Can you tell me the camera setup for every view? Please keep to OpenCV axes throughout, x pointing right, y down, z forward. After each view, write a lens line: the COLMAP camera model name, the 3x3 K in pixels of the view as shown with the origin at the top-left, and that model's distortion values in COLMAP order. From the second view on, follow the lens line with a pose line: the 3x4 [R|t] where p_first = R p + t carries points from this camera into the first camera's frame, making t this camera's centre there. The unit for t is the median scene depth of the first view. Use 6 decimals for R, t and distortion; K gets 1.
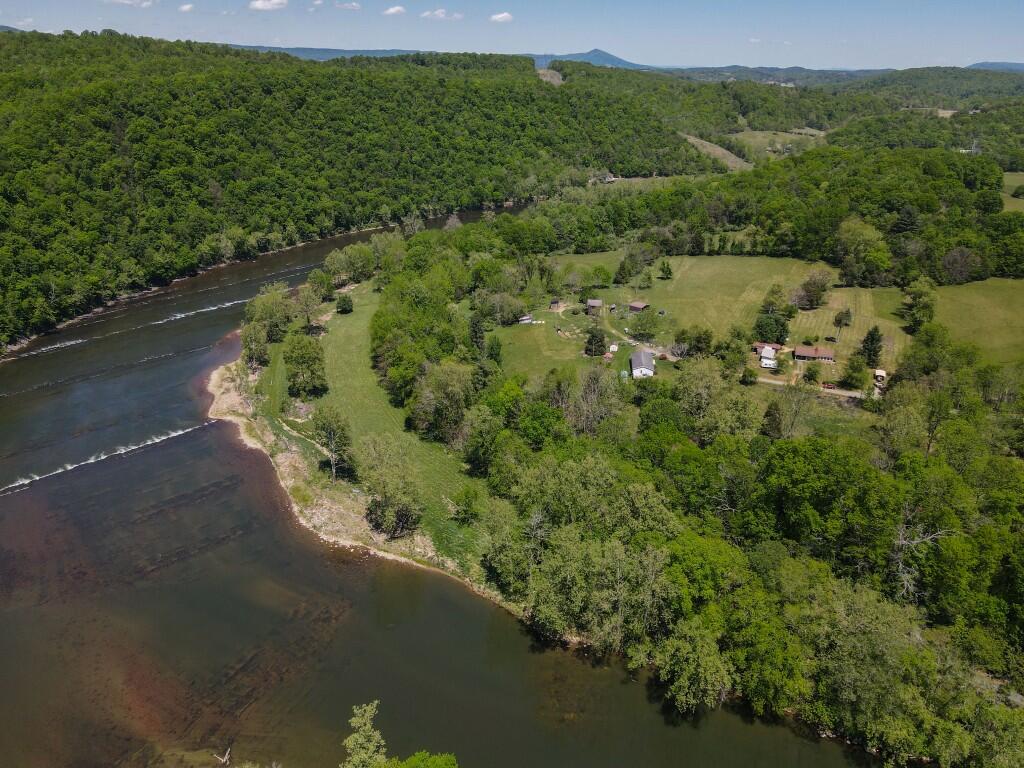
lens RADIAL K [[716.1, 0, 512.7], [0, 716.1, 386.7], [0, 0, 1]] dist [0.014221, 0.002379]
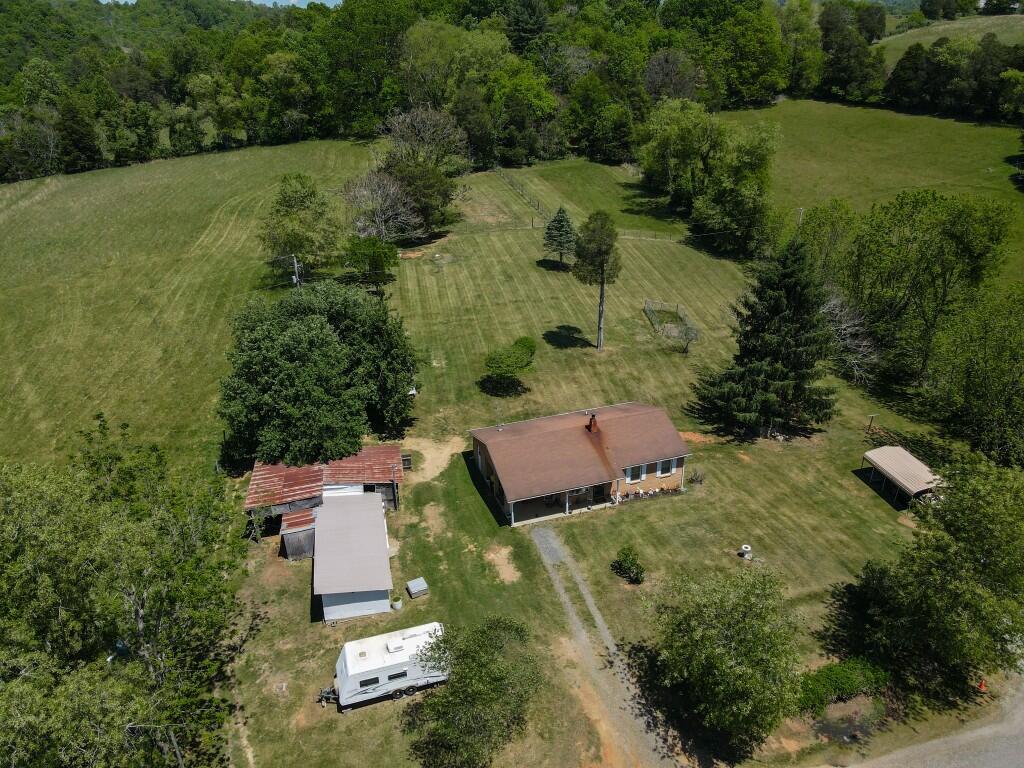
lens RADIAL K [[716.1, 0, 515.2], [0, 716.1, 382.9], [0, 0, 1]] dist [0.014221, 0.002379]
pose [[0.799090, -0.284986, 0.529375, 0.249163], [0.264152, 0.957398, 0.116673, -0.070715], [-0.540073, 0.046603, 0.840327, 0.678176]]
